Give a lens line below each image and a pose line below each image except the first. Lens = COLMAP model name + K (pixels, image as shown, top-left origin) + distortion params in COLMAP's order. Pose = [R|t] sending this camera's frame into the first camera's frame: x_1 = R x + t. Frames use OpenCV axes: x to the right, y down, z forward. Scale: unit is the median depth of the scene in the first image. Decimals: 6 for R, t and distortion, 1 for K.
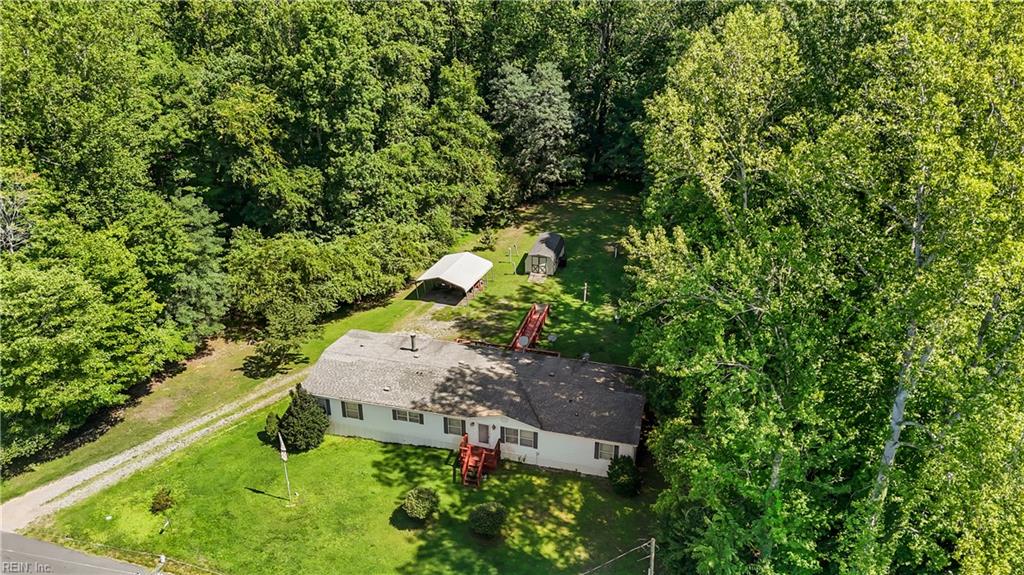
lens RADIAL K [[749.2, 0, 508.2], [0, 749.2, 289.6], [0, 0, 1]] dist [0.072069, -0.055769]
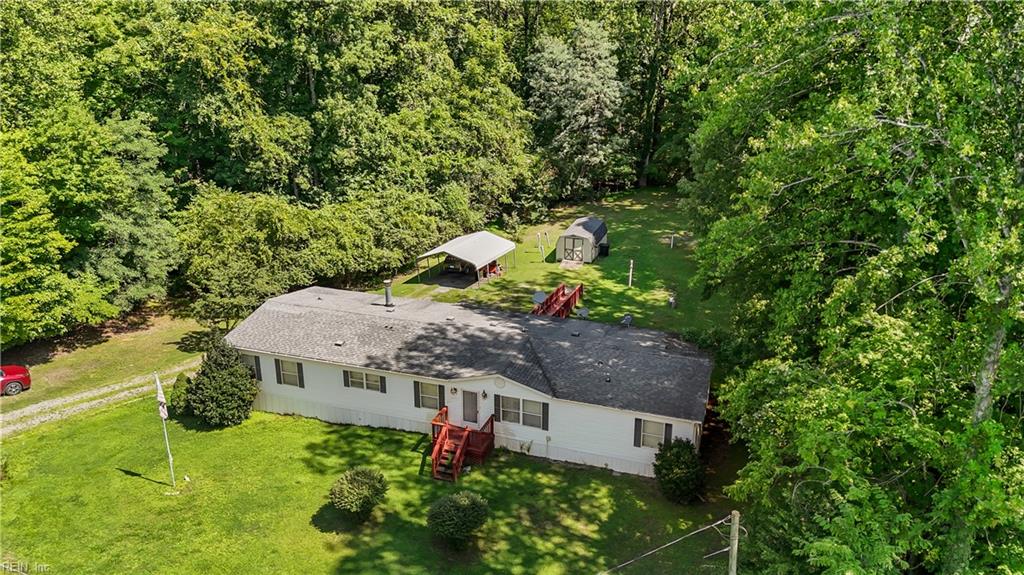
lens RADIAL K [[749.2, 0, 509.5], [0, 749.2, 288.9], [0, 0, 1]] dist [0.072069, -0.055769]
pose [[0.996900, 0.029007, -0.073142, 0.041552], [-0.038415, 0.990679, -0.130691, 0.146007], [0.068669, 0.133095, 0.988721, 0.266804]]
